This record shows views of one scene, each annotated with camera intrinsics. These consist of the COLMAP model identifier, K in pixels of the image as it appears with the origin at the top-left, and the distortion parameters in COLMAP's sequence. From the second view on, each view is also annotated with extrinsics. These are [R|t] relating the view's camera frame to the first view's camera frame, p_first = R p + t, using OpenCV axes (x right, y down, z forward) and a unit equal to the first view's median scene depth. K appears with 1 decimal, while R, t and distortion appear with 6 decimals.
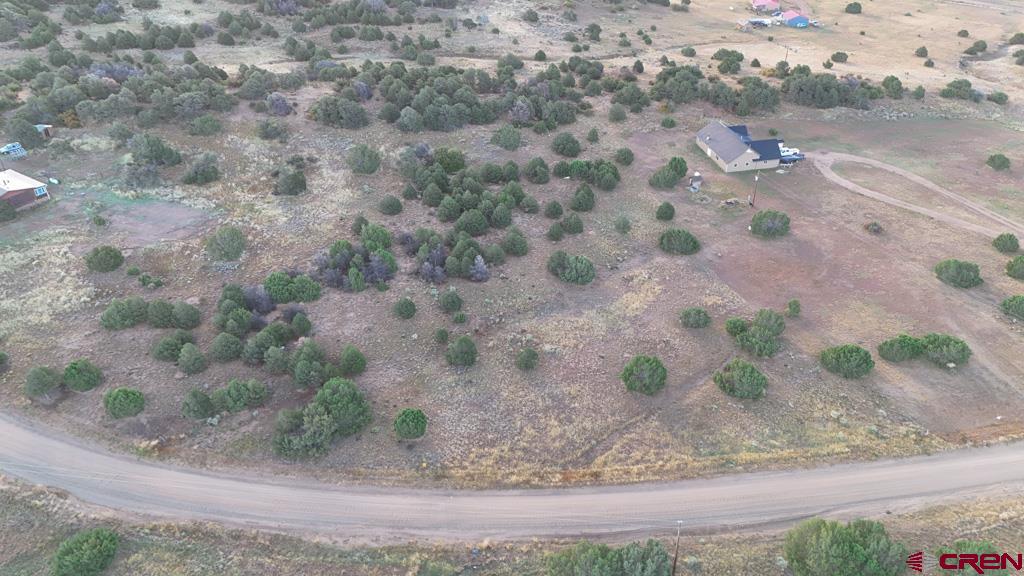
lens RADIAL K [[742.0, 0, 512.0], [0, 742.0, 288.0], [0, 0, 1]] dist [0.094804, -0.099751]
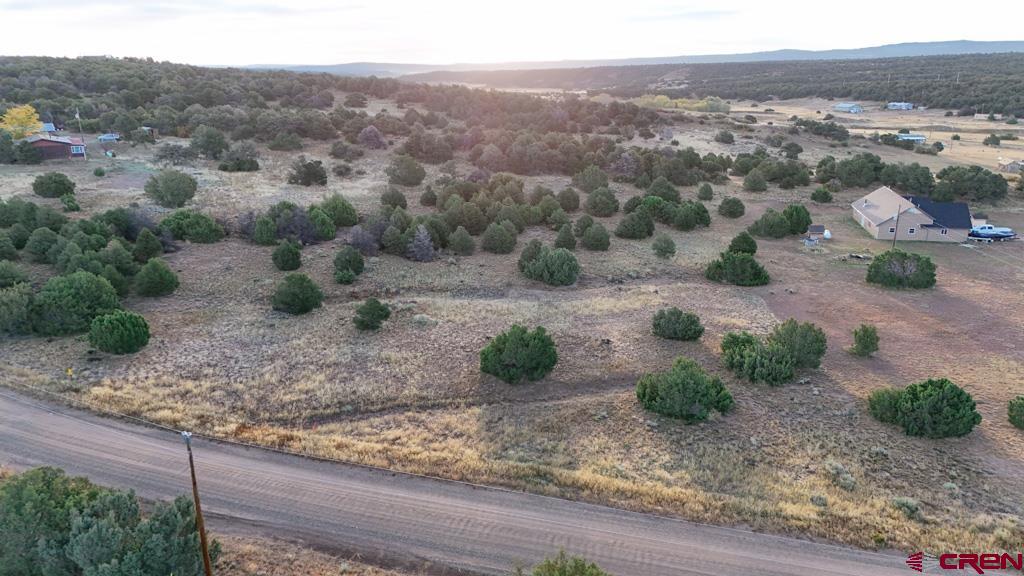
lens RADIAL K [[742.0, 0, 512.0], [0, 742.0, 288.0], [0, 0, 1]] dist [0.094804, -0.099751]
pose [[0.922693, 0.120566, -0.366199, 0.375790], [-0.218081, 0.946500, -0.237864, 0.203311], [0.317929, 0.299336, 0.899622, 0.446434]]
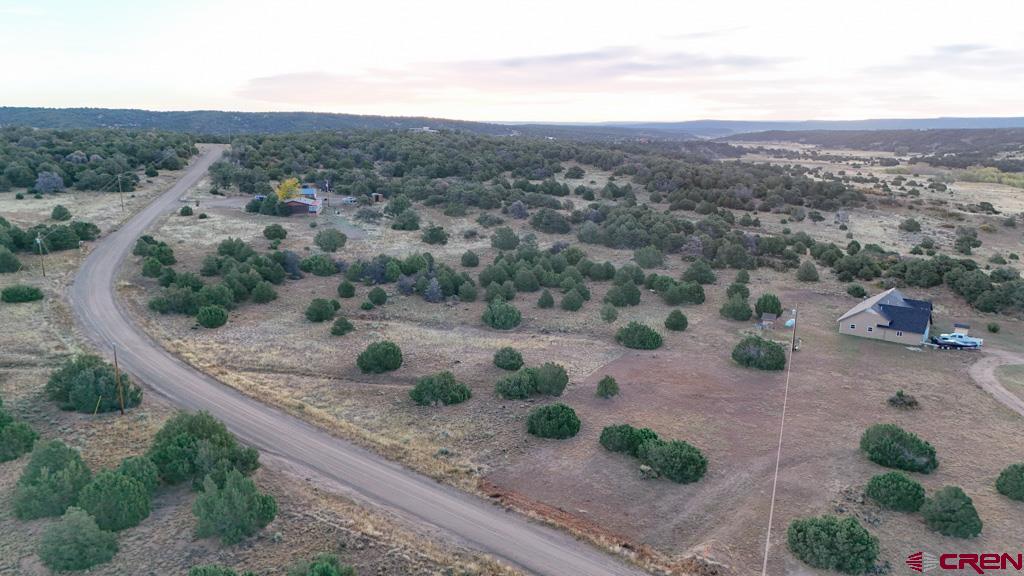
lens RADIAL K [[742.0, 0, 512.0], [0, 742.0, 288.0], [0, 0, 1]] dist [0.094804, -0.099751]
pose [[0.671449, 0.182295, -0.718279, 0.971722], [-0.420349, 0.891942, -0.166574, 0.121984], [0.610297, 0.413774, 0.675521, 0.395188]]
